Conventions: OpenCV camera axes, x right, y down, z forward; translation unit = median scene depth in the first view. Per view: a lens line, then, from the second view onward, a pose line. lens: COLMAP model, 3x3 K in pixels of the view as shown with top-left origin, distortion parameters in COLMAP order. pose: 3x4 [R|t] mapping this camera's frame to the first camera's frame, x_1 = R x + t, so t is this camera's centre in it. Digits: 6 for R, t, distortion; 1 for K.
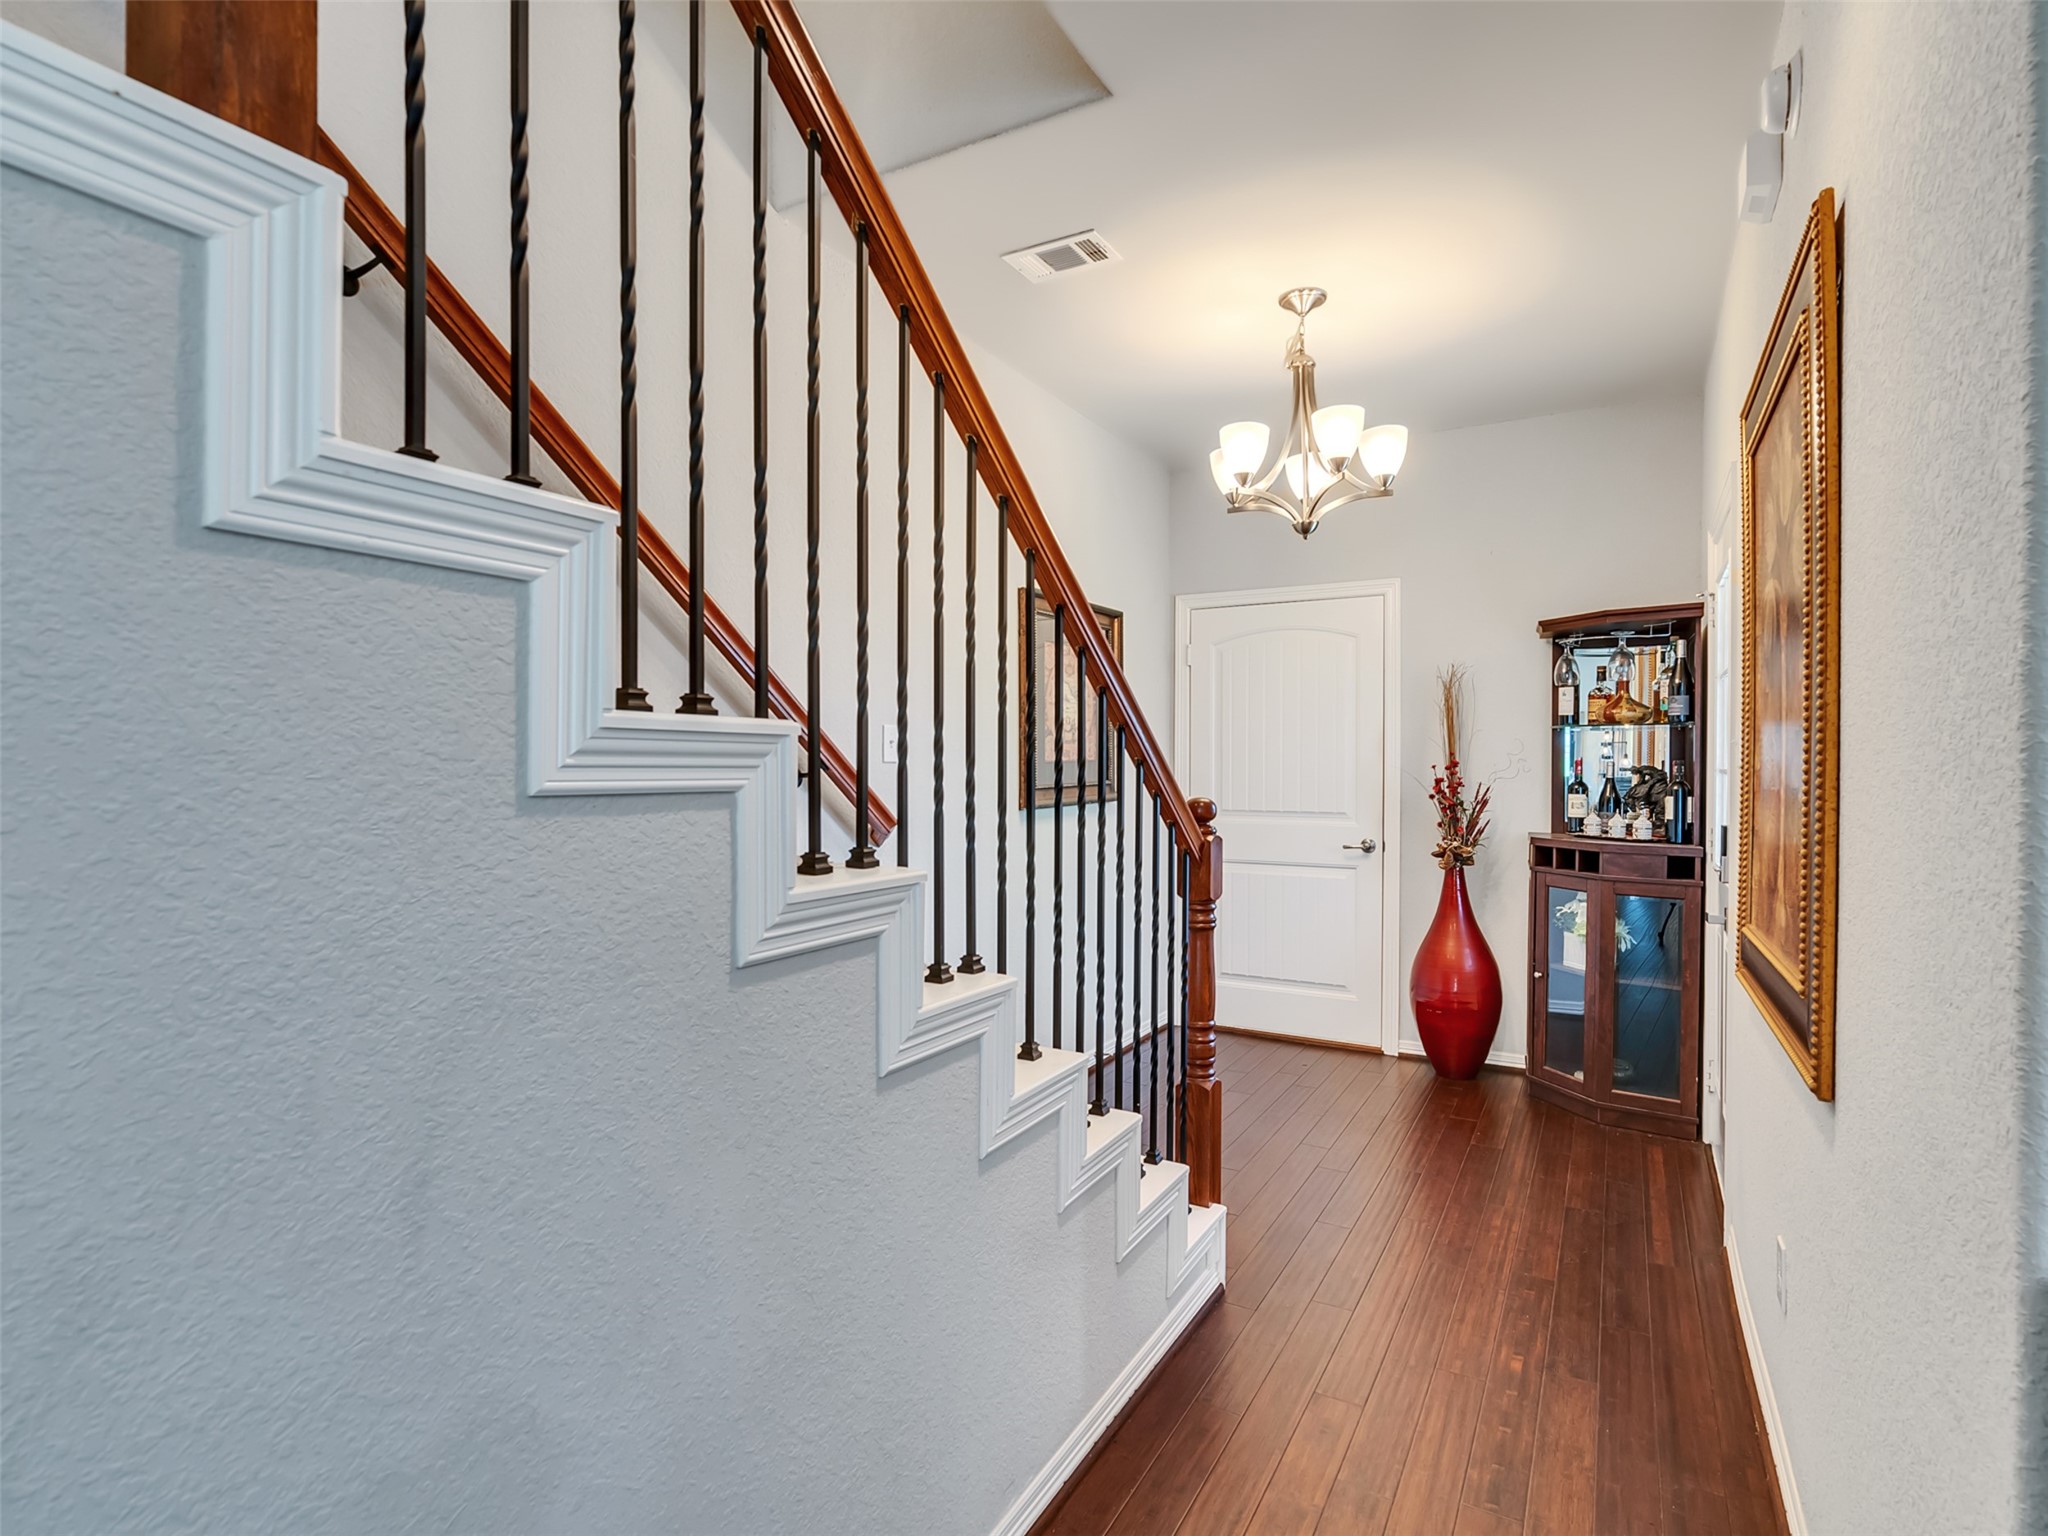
lens RADIAL K [[1042.2, 0, 1033.6], [0, 1042.2, 775.5], [0, 0, 1]] dist [-0.003059, 0.001428]
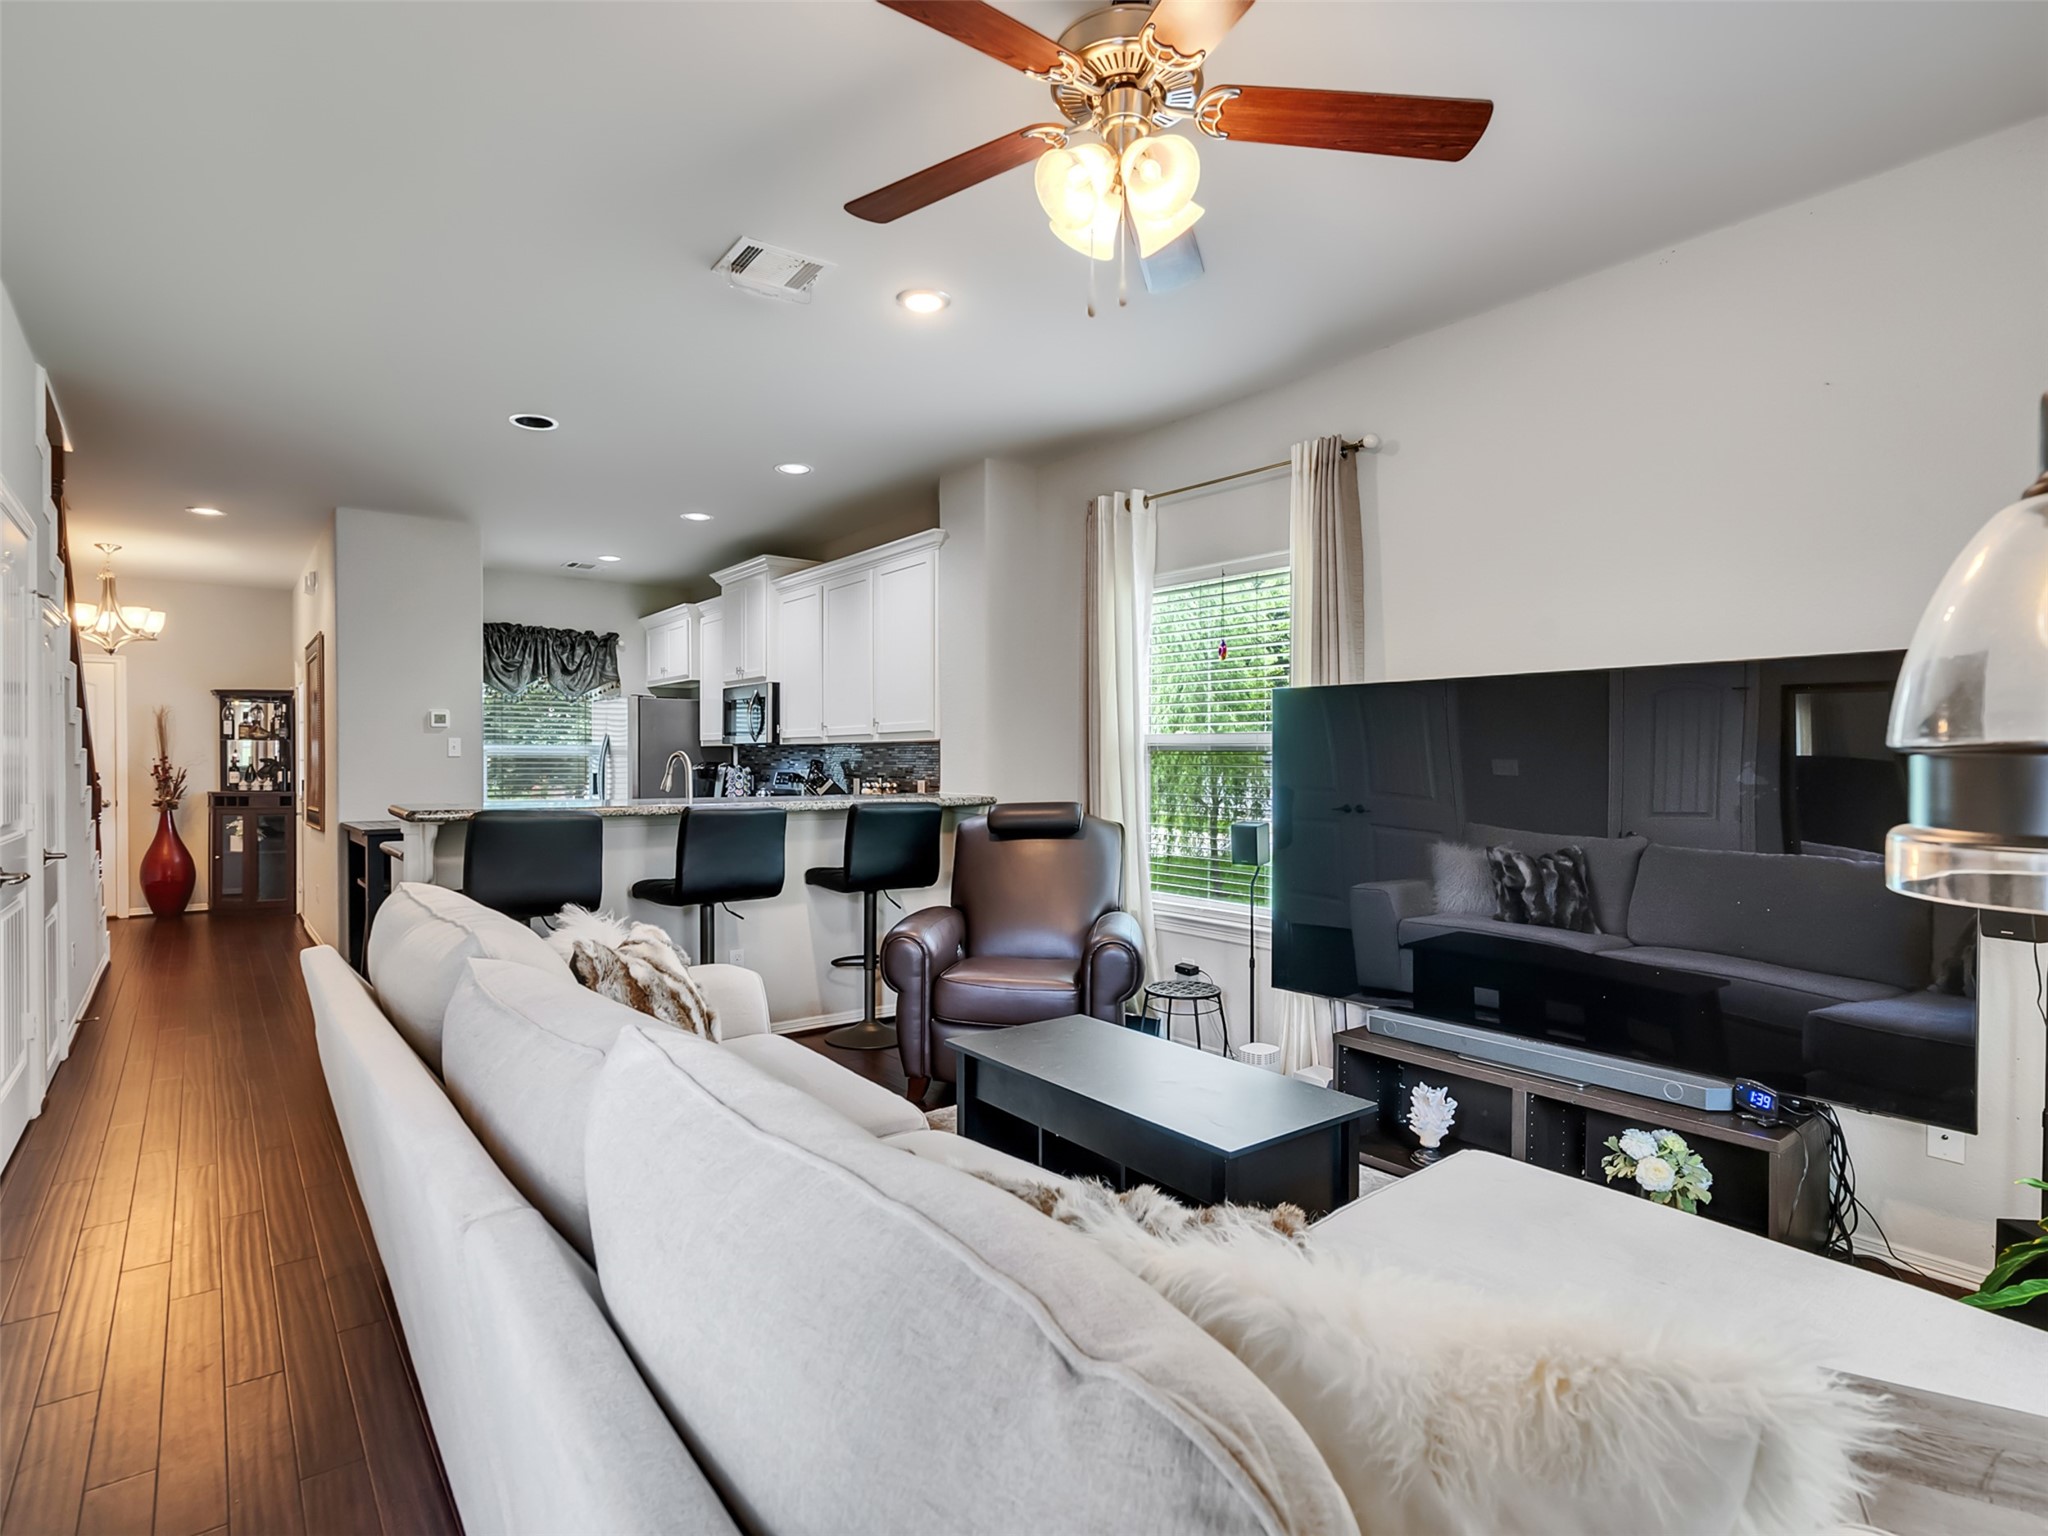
lens RADIAL K [[1042.2, 0, 982.6], [0, 1042.2, 766.2], [0, 0, 1]] dist [-0.003059, 0.001428]
pose [[0.403316, -0.011338, 0.914991, -0.786121], [0.010360, 0.999916, 0.007823, 0.005660], [-0.915002, 0.006324, 0.403399, -1.221994]]
